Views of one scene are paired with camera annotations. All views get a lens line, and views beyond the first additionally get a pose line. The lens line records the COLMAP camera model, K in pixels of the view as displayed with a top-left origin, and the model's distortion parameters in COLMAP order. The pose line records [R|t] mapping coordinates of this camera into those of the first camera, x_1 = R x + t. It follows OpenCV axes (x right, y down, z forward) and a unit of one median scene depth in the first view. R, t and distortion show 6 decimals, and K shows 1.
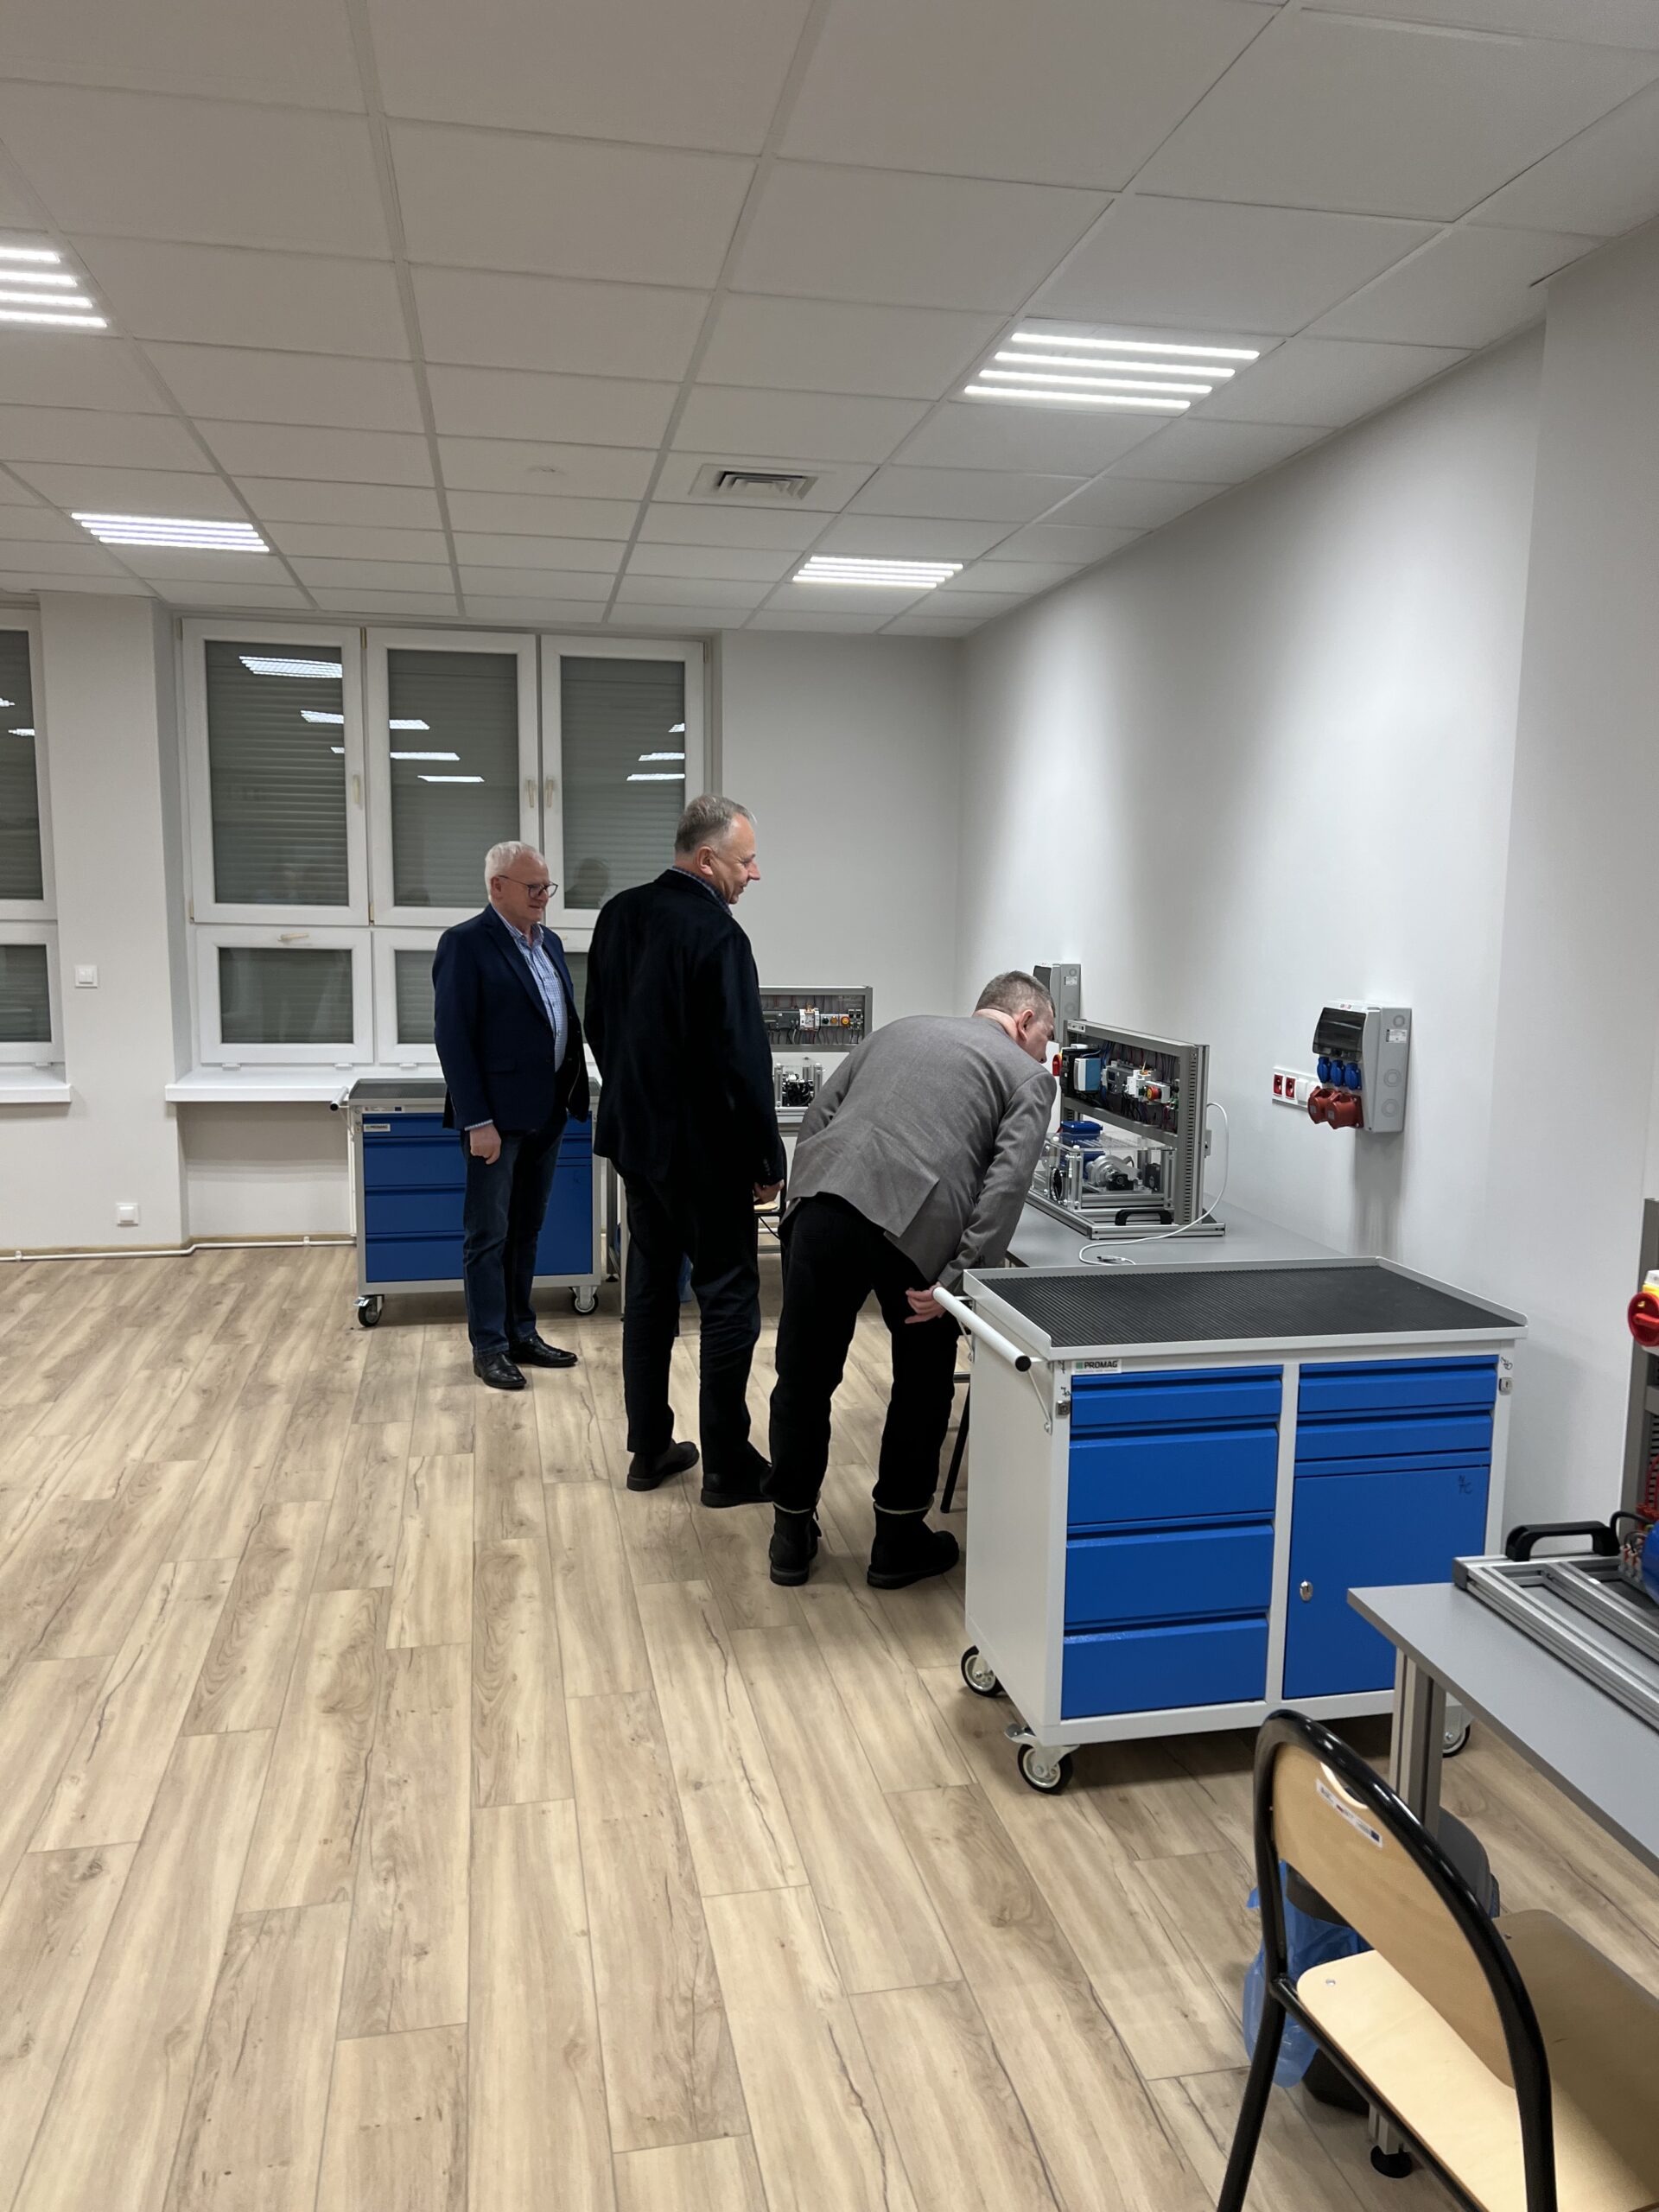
lens RADIAL K [[1661.4, 0, 829.5], [0, 1661.4, 1106.0], [0, 0, 1]] dist [0.063776, -0.065093]
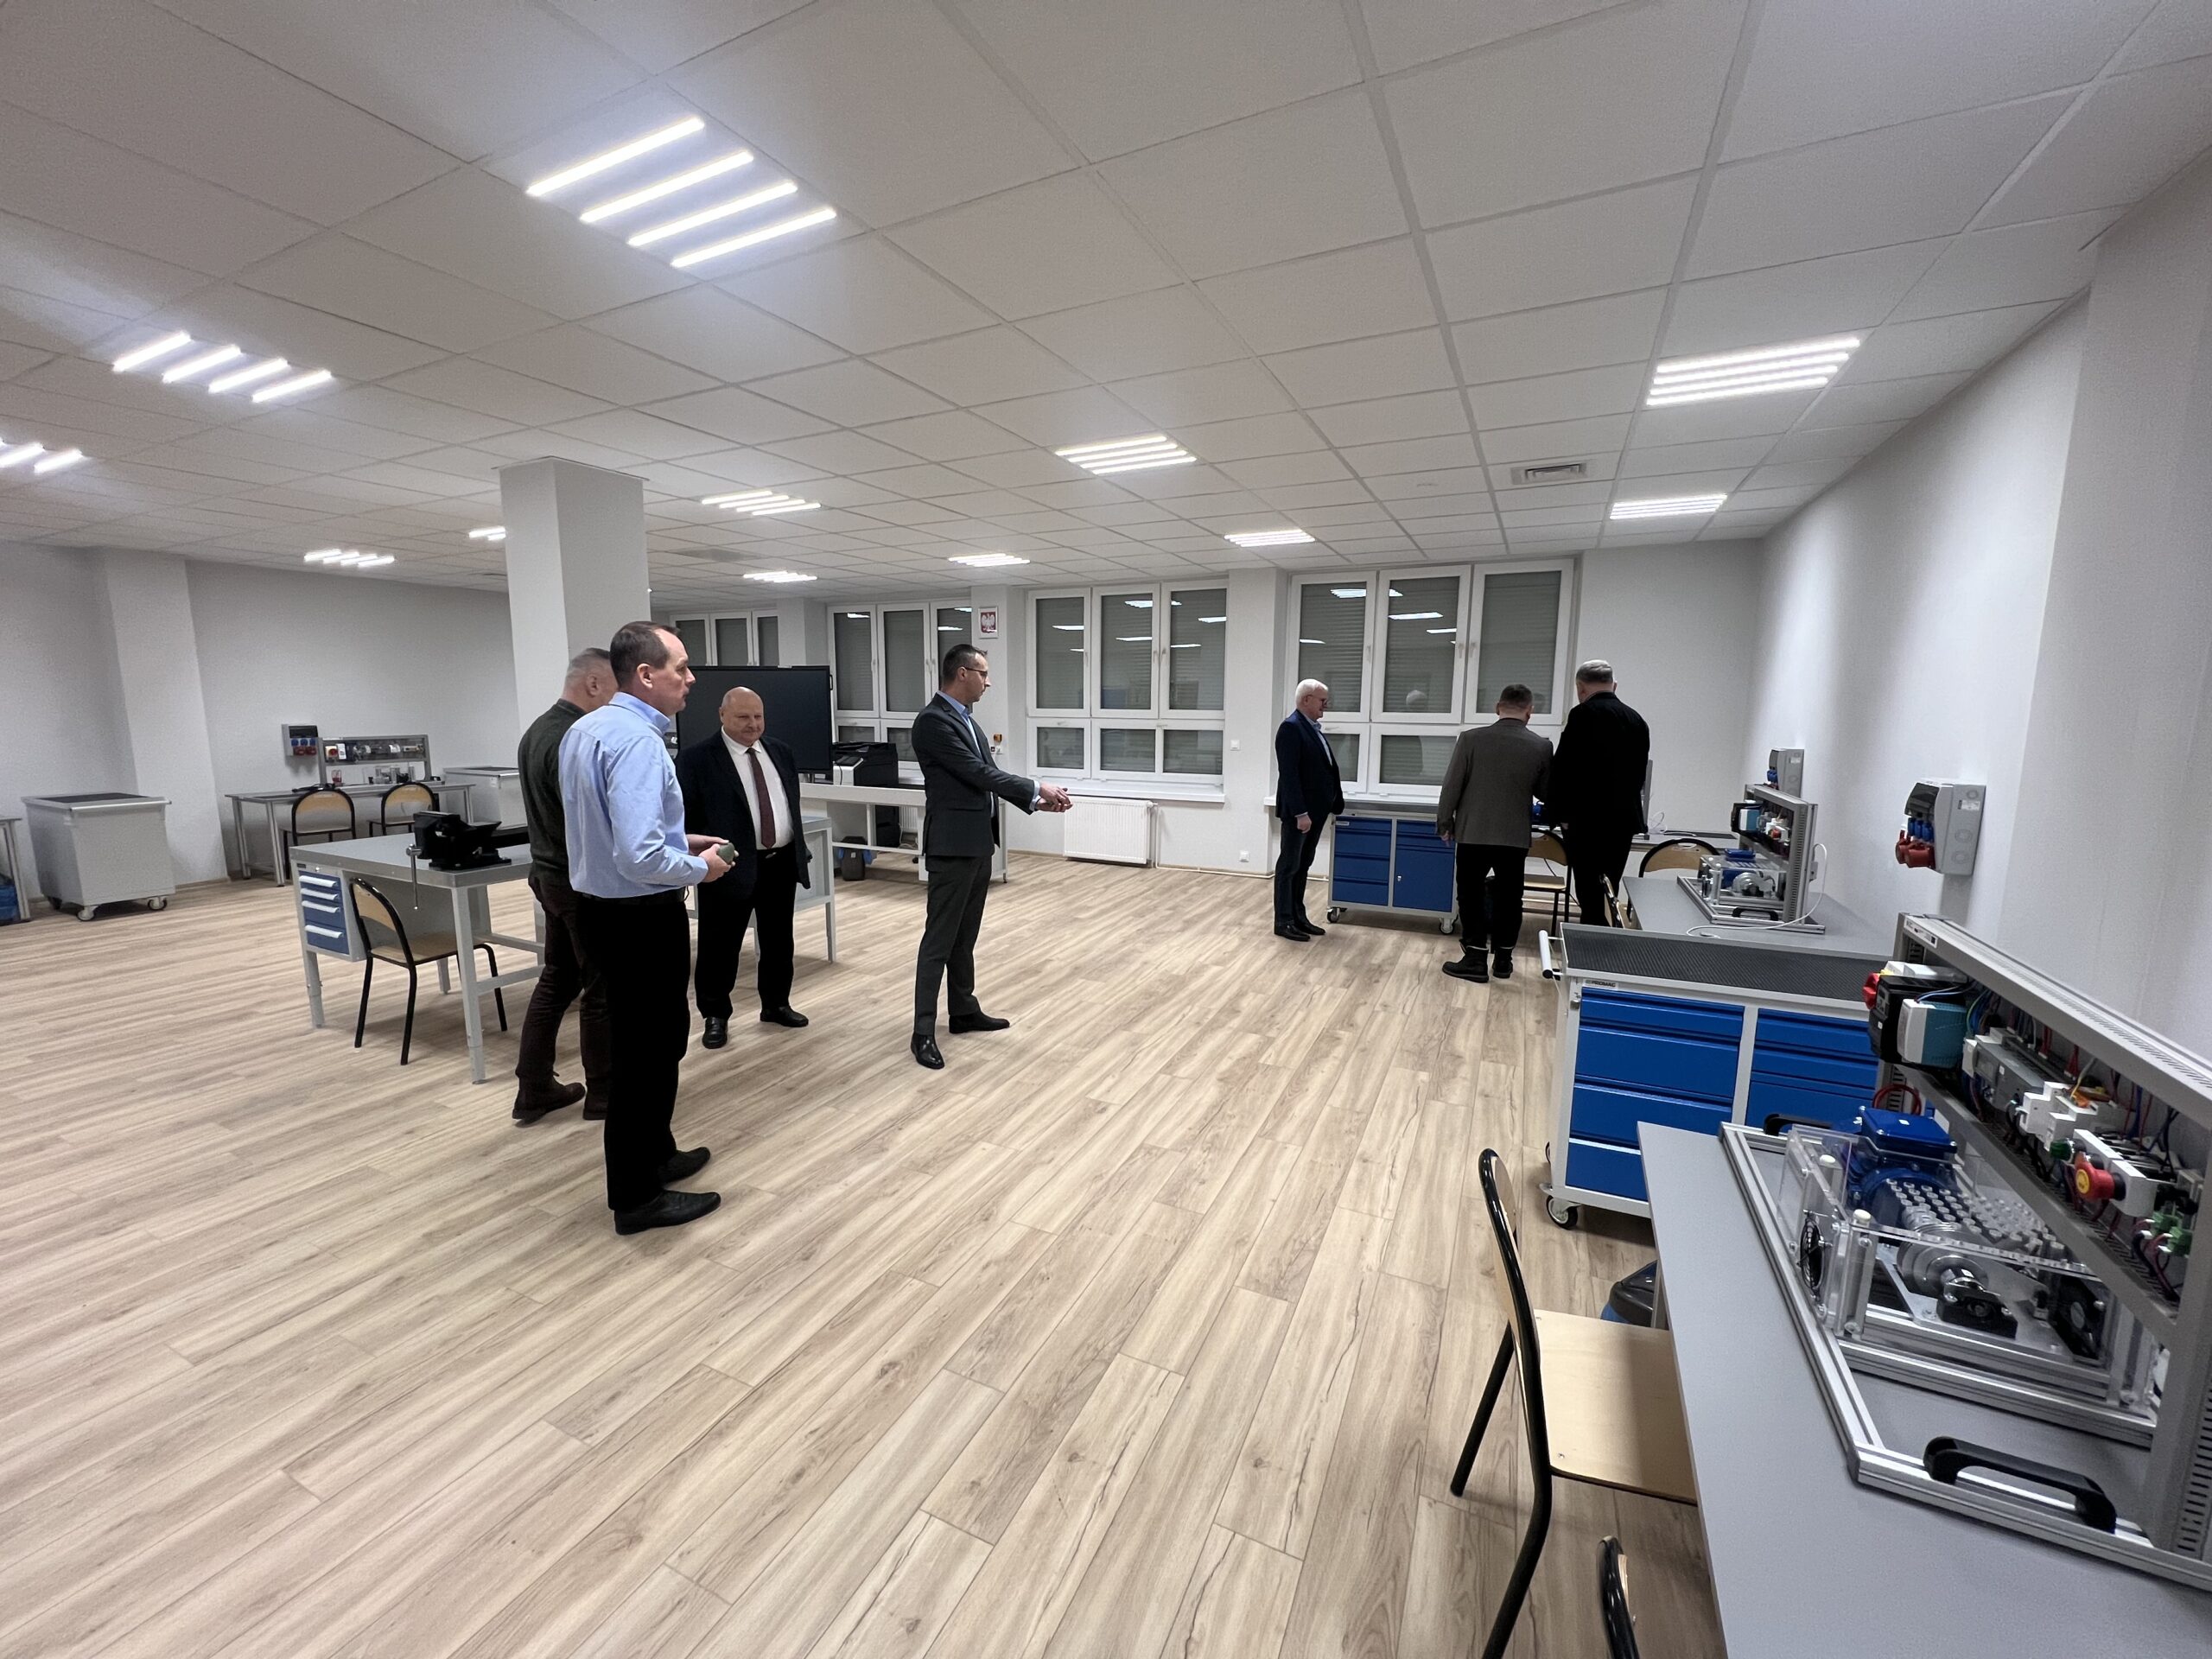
lens RADIAL K [[882.3, 0, 1102.5], [0, 882.3, 814.8], [0, 0, 1]] dist [0.000170, 0.000270]
pose [[0.791438, 0.069521, -0.607282, 0.219709], [-0.071873, 0.997203, 0.020491, 0.002502], [0.607009, 0.027430, 0.794222, -0.013206]]
